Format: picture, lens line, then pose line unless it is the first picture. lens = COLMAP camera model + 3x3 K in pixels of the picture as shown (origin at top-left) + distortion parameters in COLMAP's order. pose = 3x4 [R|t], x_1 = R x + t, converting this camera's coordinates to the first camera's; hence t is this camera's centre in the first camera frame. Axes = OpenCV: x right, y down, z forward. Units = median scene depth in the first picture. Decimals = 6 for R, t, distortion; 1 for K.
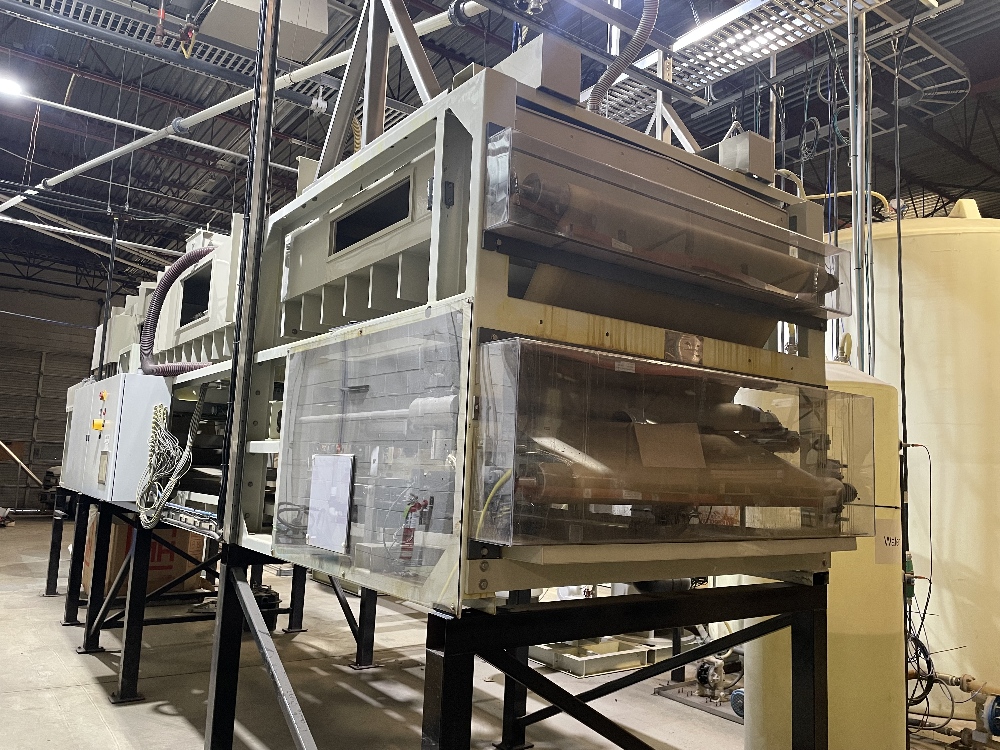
lens RADIAL K [[740.2, 0, 500.2], [0, 740.2, 387.1], [0, 0, 1]] dist [0.080047, -0.071069]
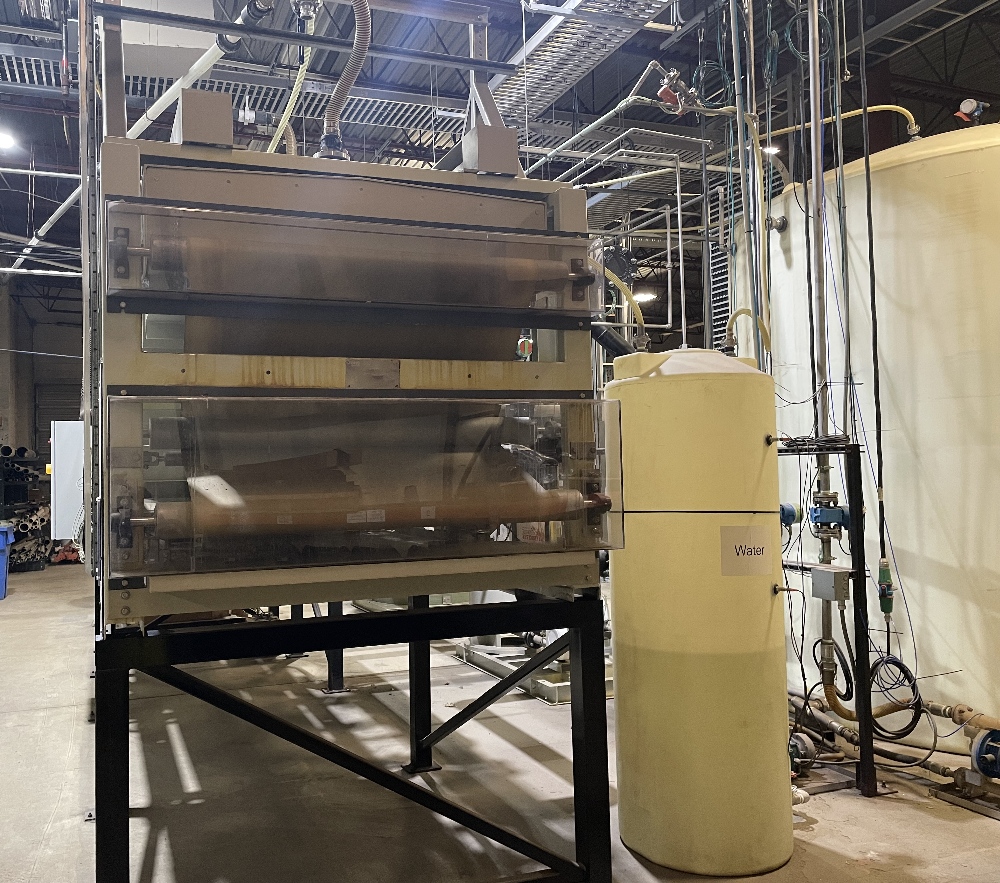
lens RADIAL K [[919.2, 0, 500.0], [0, 919.2, 441.5], [0, 0, 1]] dist [0.054261, -0.019167]
pose [[0.954291, -0.069299, -0.290735, 0.454215], [0.092181, 0.993569, 0.065745, -0.016407], [0.284310, -0.089540, 0.954542, -0.084819]]
